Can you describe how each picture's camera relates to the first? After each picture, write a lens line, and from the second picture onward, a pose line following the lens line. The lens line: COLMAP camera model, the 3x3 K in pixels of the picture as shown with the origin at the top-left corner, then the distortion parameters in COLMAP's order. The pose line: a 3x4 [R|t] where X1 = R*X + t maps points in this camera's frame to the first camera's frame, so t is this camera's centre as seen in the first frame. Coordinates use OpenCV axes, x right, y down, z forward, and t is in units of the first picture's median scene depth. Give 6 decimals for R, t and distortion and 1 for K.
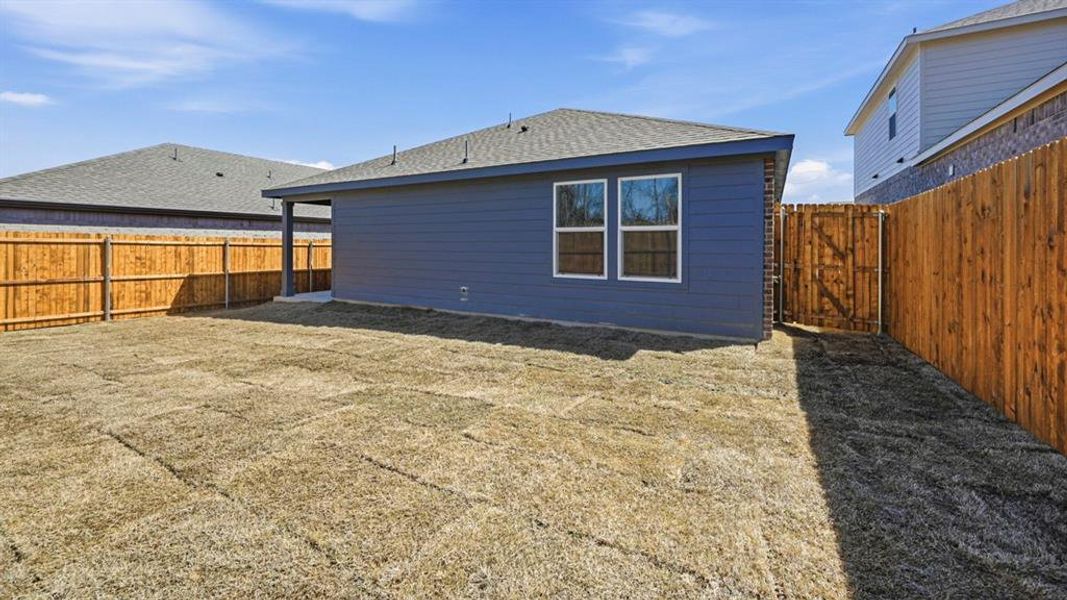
lens RADIAL K [[425.7, 0, 534.2], [0, 425.7, 243.3], [0, 0, 1]] dist [0.000677, 0.000172]
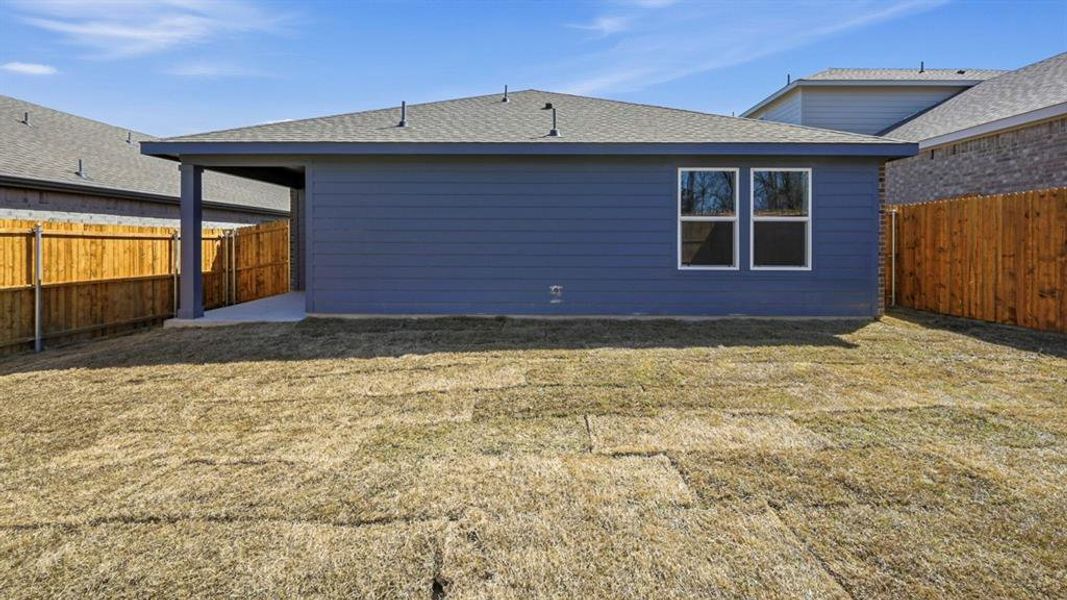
lens RADIAL K [[425.7, 0, 534.2], [0, 425.7, 243.3], [0, 0, 1]] dist [0.000677, 0.000172]
pose [[0.879420, -0.000942, 0.476046, -0.440140], [-0.002027, 0.999982, 0.005724, 0.011353], [-0.476043, -0.005998, 0.879402, 0.220243]]
